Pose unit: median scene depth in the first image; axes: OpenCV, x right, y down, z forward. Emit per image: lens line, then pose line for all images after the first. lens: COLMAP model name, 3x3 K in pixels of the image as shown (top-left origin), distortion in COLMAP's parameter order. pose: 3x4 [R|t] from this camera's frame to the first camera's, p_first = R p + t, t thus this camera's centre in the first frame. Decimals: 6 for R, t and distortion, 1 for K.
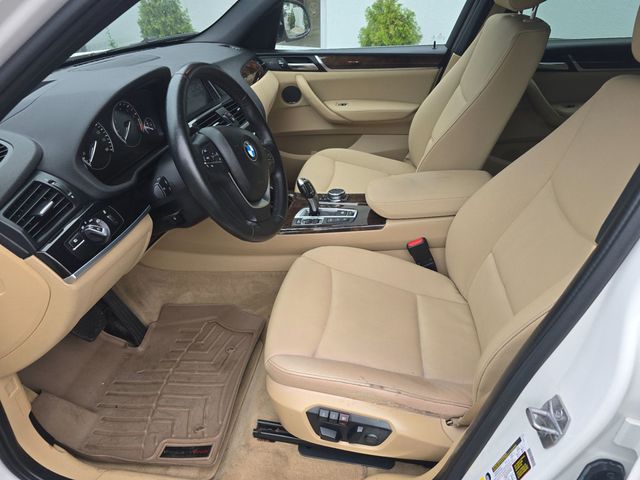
lens RADIAL K [[431.4, 0, 322.6], [0, 431.4, 221.4], [0, 0, 1]] dist [0.072043, -0.068373]
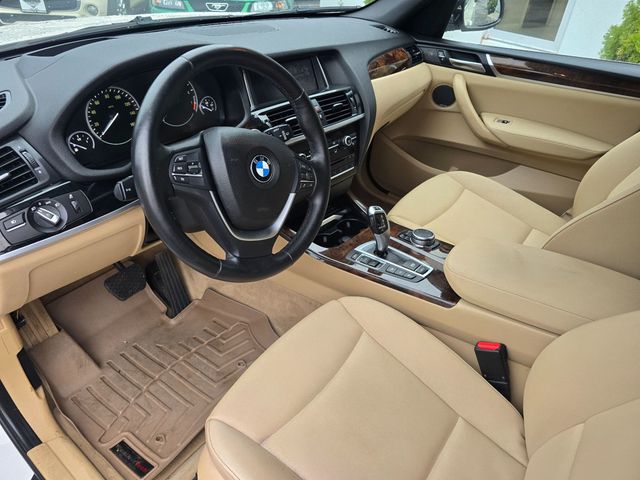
lens RADIAL K [[431.4, 0, 322.6], [0, 431.4, 221.4], [0, 0, 1]] dist [0.072043, -0.068373]
pose [[0.867160, 0.319683, -0.381884, 0.174168], [-0.299735, 0.947373, 0.112445, -0.130799], [0.397734, 0.016957, 0.917344, 0.222656]]
